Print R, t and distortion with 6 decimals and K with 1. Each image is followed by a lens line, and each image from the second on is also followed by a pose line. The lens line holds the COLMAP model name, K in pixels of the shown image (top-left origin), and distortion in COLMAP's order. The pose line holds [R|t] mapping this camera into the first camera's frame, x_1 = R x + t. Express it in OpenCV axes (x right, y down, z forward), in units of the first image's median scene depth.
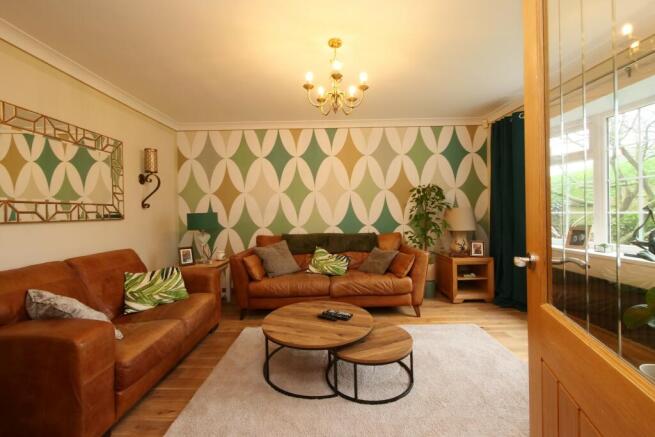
lens RADIAL K [[276.7, 0, 327.5], [0, 276.7, 218.5], [0, 0, 1]] dist [-0.001901, 0.000044]
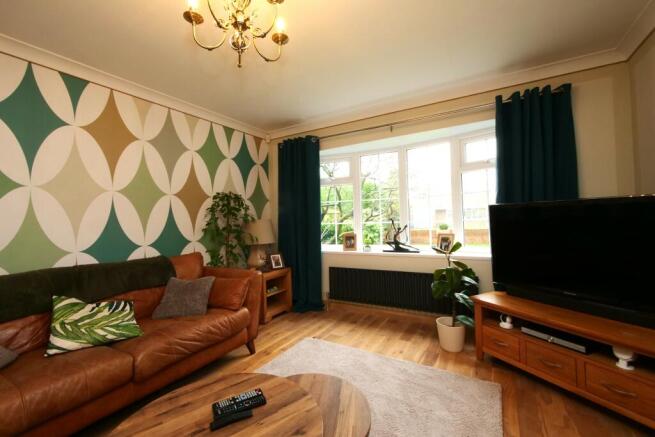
lens RADIAL K [[276.7, 0, 327.5], [0, 276.7, 218.5], [0, 0, 1]] dist [-0.001901, 0.000044]
pose [[0.519676, 0.008201, 0.854324, -0.211373], [0.038049, 0.998740, -0.032732, -0.003573], [-0.853516, 0.049517, 0.518709, 0.313215]]
